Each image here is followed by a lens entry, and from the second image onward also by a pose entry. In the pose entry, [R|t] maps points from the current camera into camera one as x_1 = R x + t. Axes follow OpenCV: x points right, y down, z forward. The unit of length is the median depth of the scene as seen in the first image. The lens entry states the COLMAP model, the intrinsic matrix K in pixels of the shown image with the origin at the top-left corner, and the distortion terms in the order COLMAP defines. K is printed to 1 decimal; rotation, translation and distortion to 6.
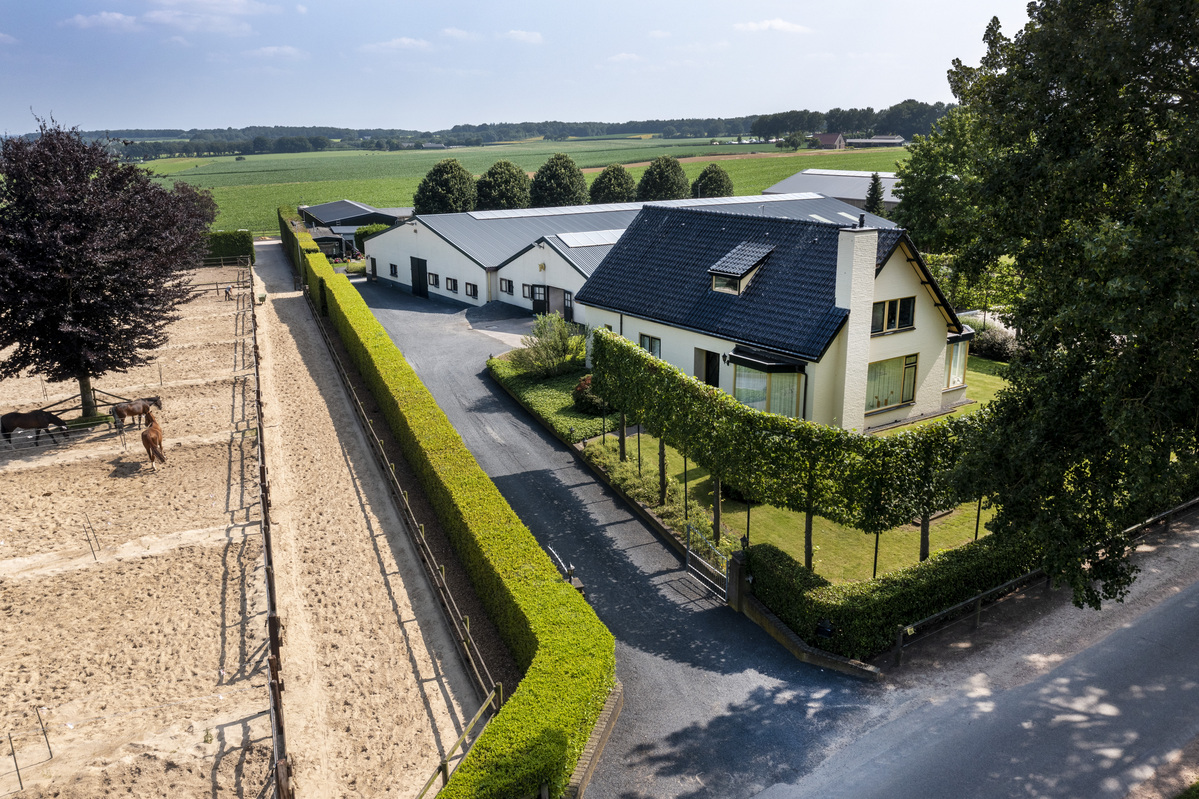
lens RADIAL K [[965.1, 0, 601.9], [0, 965.1, 395.0], [0, 0, 1]] dist [-0.001705, 0.003118]
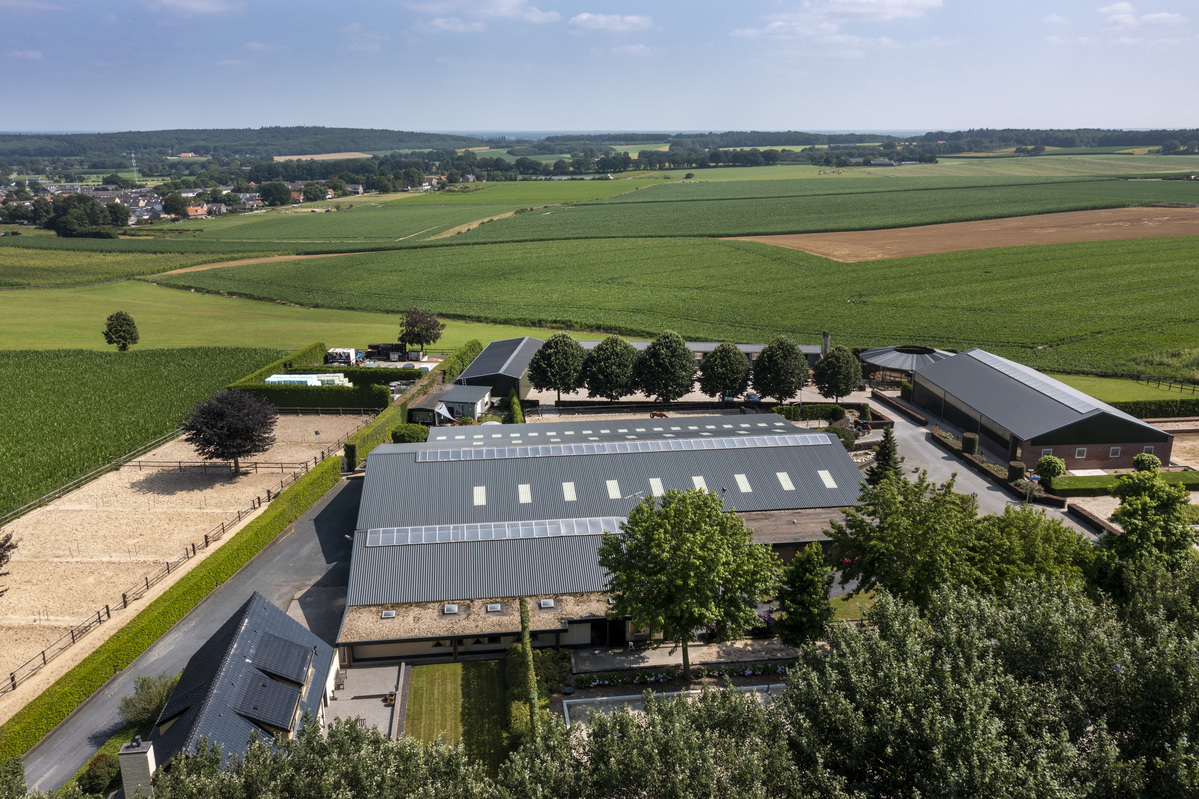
lens RADIAL K [[961.2, 0, 599.5], [0, 961.2, 399.5], [0, 0, 1]] dist [0.007883, 0.006507]
pose [[0.883766, 0.127997, -0.450083, 1.042128], [-0.122971, 0.991582, 0.040530, -0.594646], [0.451482, 0.019528, 0.892067, 0.112207]]
